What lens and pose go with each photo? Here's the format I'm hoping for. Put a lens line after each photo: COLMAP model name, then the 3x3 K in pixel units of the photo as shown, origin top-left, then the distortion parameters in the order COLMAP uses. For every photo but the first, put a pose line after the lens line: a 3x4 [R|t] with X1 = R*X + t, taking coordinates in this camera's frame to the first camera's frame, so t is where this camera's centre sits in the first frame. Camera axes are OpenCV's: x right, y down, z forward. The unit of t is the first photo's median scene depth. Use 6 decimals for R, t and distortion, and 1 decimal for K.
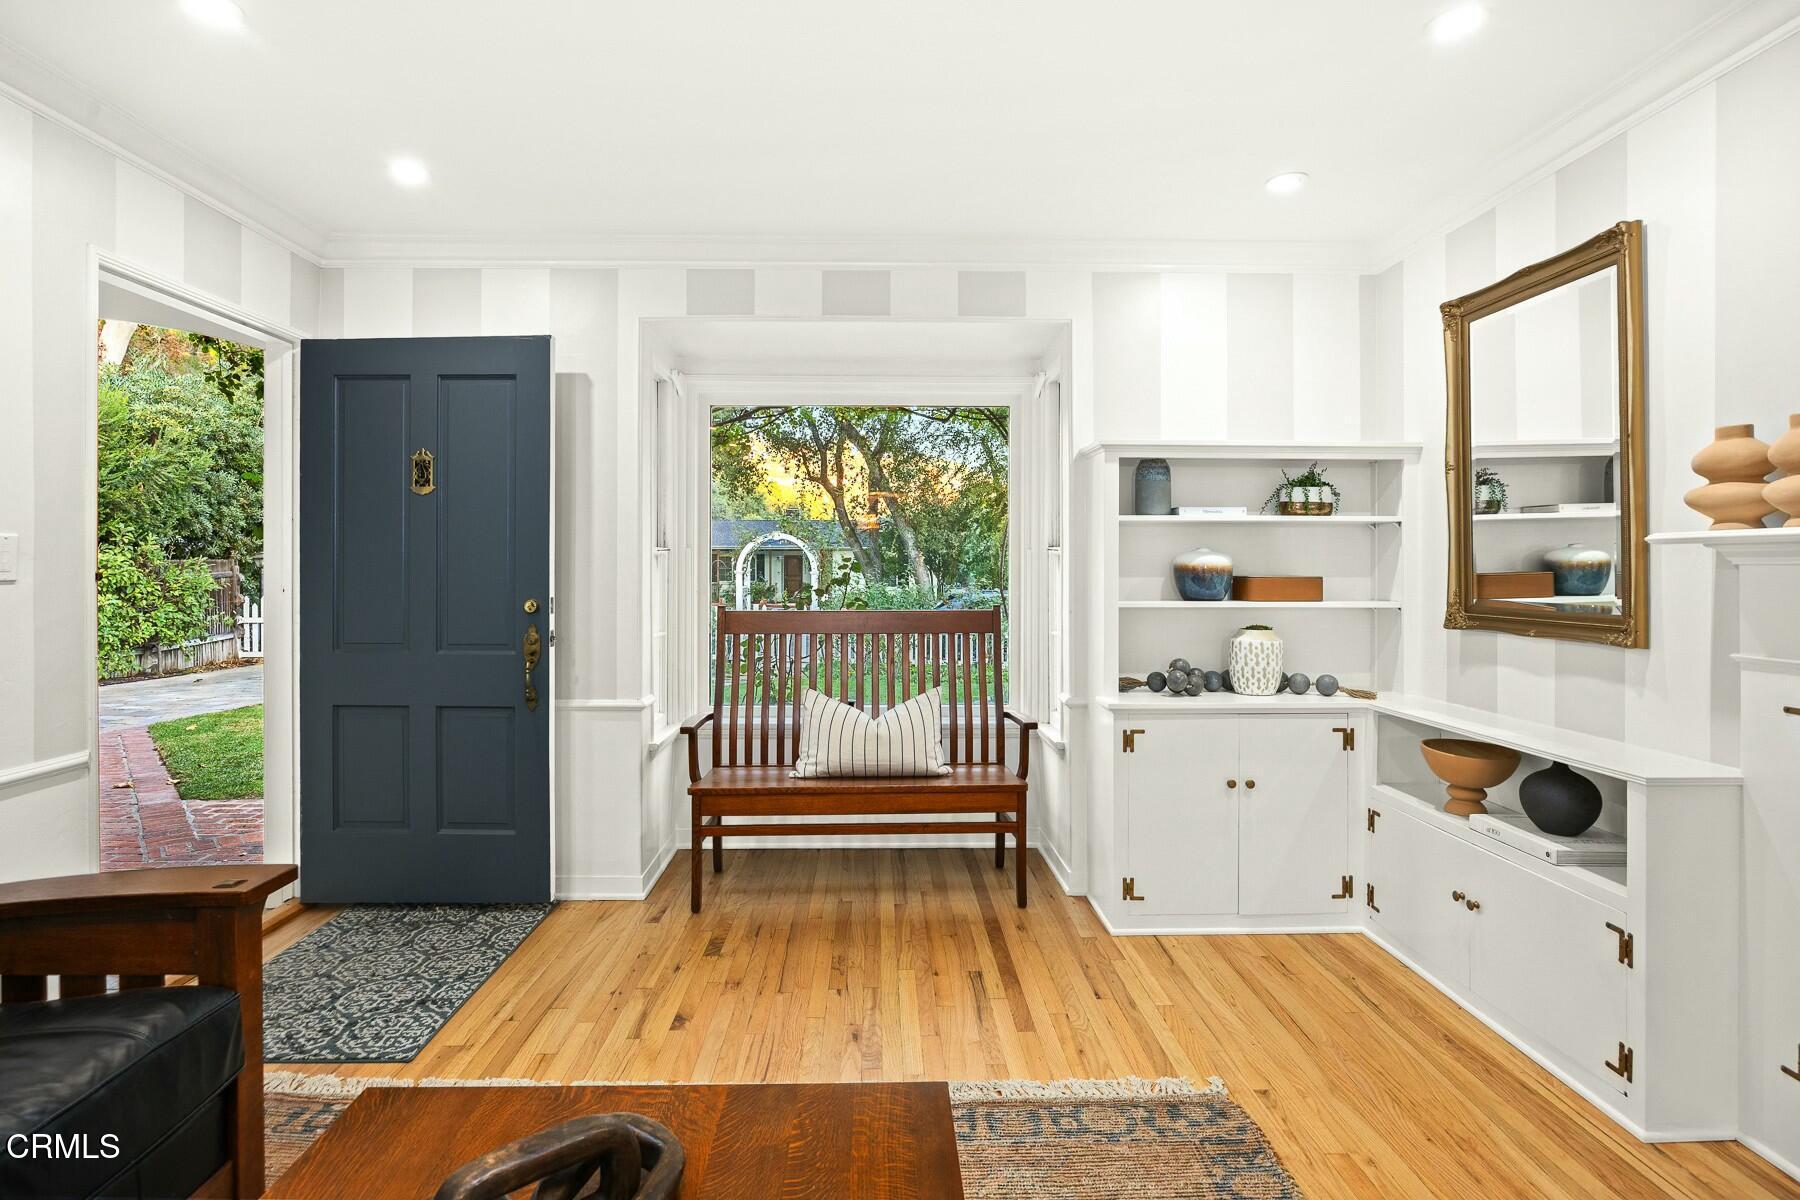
lens RADIAL K [[971.9, 0, 936.2], [0, 971.9, 556.4], [0, 0, 1]] dist [0.003982, 0.000185]
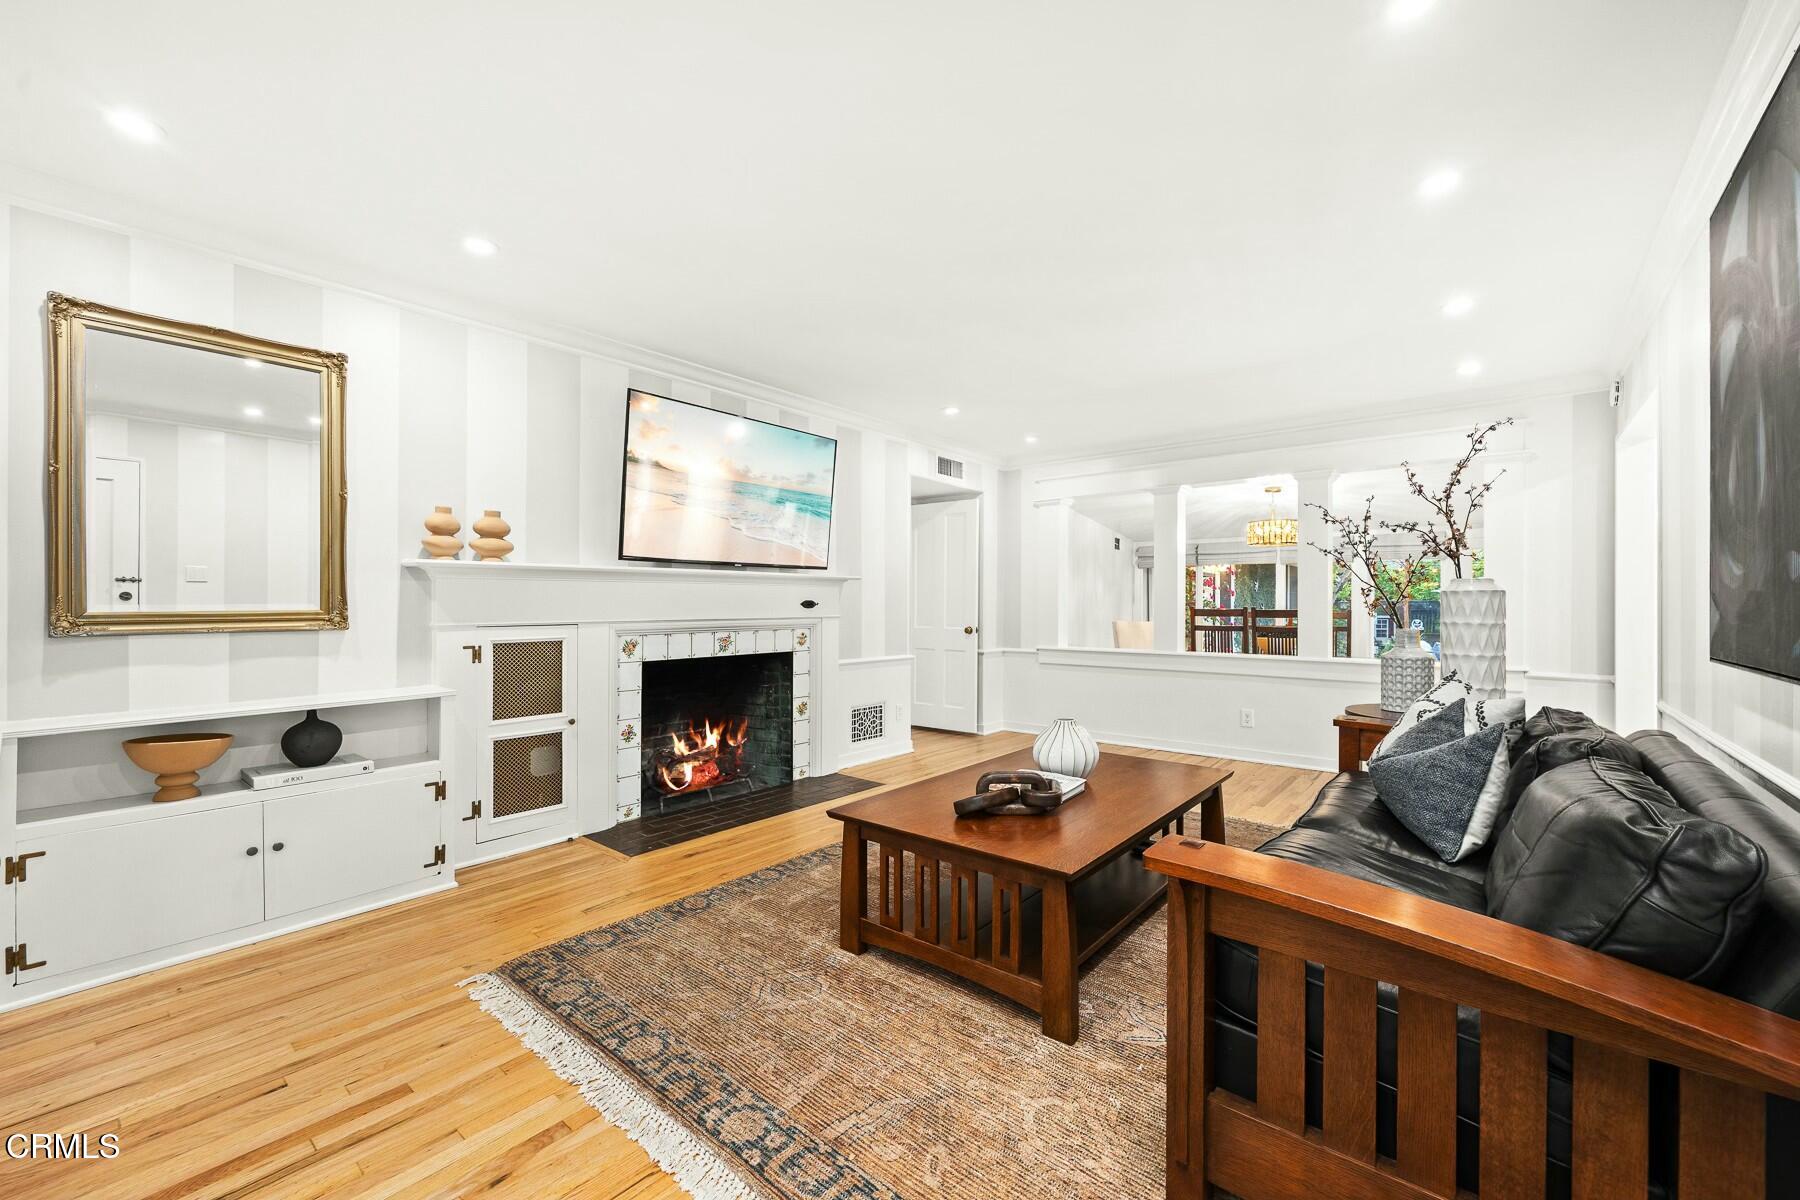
lens RADIAL K [[728.1, 0, 902.2], [0, 728.1, 601.6], [0, 0, 1]] dist [-0.006327, -0.000046]
pose [[-0.740440, -0.002962, 0.672116, -0.772106], [-0.006703, 0.999973, -0.002978, 0.050638], [-0.672089, -0.006710, -0.740440, 1.347916]]
